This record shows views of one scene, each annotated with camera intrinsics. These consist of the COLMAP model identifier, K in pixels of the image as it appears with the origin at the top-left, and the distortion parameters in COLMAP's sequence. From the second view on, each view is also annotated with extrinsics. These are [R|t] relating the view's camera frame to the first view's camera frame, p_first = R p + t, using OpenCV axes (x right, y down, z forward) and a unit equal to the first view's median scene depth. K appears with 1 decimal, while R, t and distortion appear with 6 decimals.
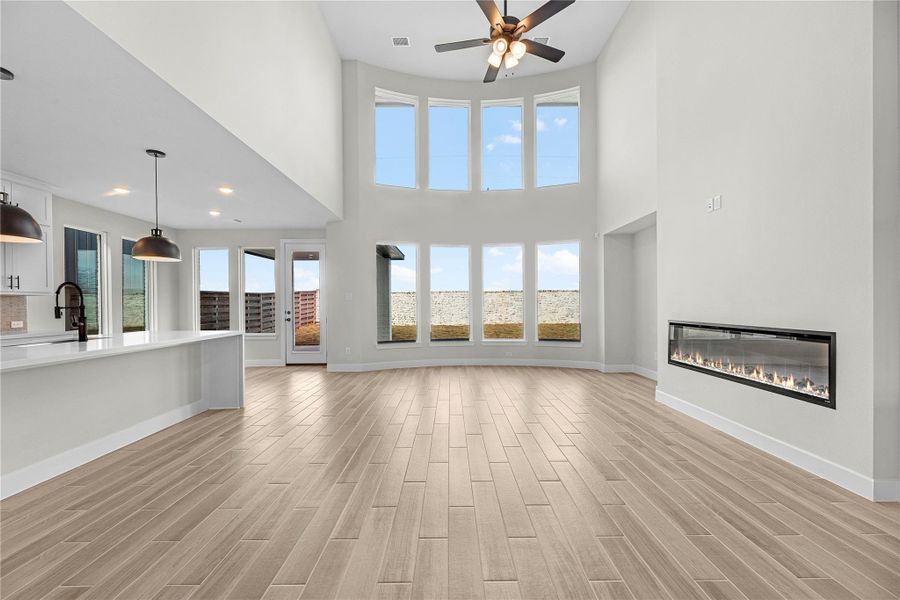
lens RADIAL K [[367.0, 0, 449.9], [0, 367.0, 305.4], [0, 0, 1]] dist [-0.000135, -0.000667]
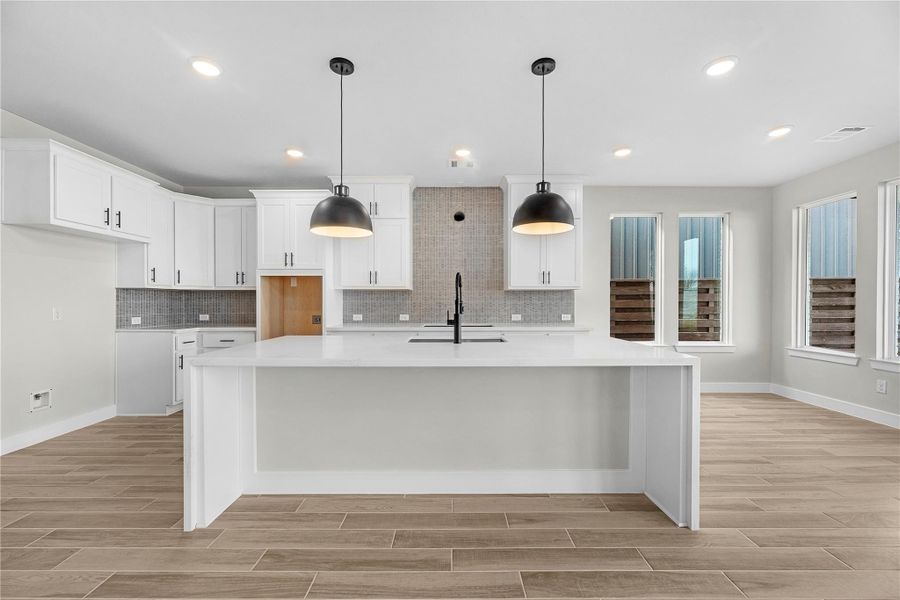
lens RADIAL K [[367.0, 0, 450.3], [0, 367.0, 302.8], [0, 0, 1]] dist [-0.000135, -0.000667]
pose [[-0.000457, 0.008239, -0.999966, -0.140158], [-0.003485, 0.999960, 0.008241, 0.002280], [0.999994, 0.003489, -0.000429, 0.800185]]
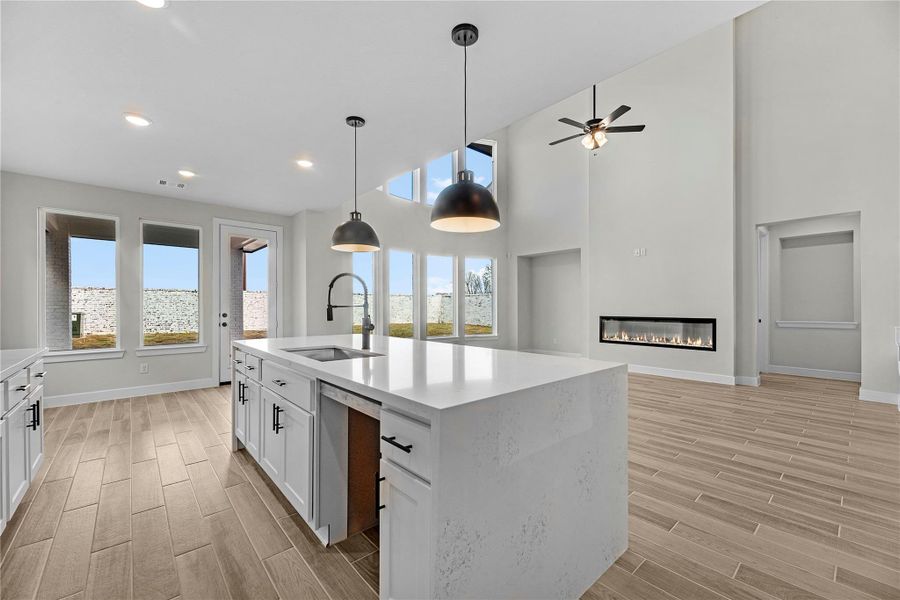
lens RADIAL K [[367.0, 0, 451.0], [0, 367.0, 302.0], [0, 0, 1]] dist [-0.000135, -0.000667]
pose [[0.750376, 0.013373, 0.660877, -1.133755], [-0.001805, 0.999833, -0.018183, 0.009194], [-0.661009, 0.012452, 0.750274, 0.228403]]
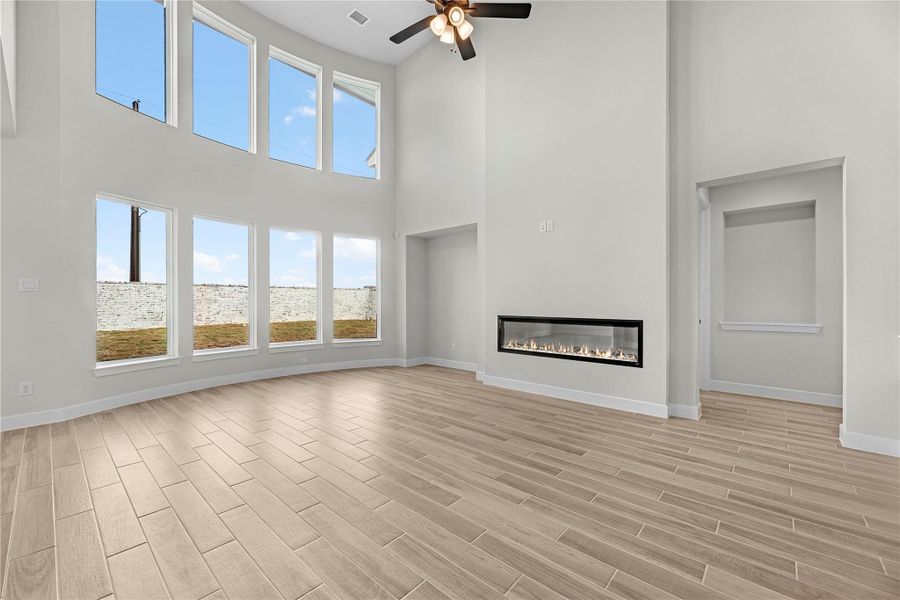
lens RADIAL K [[367.0, 0, 448.6], [0, 367.0, 295.6], [0, 0, 1]] dist [-0.000135, -0.000667]
pose [[0.671102, 0.017802, 0.741152, -0.461899], [-0.003085, 0.999770, -0.021221, 0.002001], [-0.741359, 0.011955, 0.671002, 0.349273]]
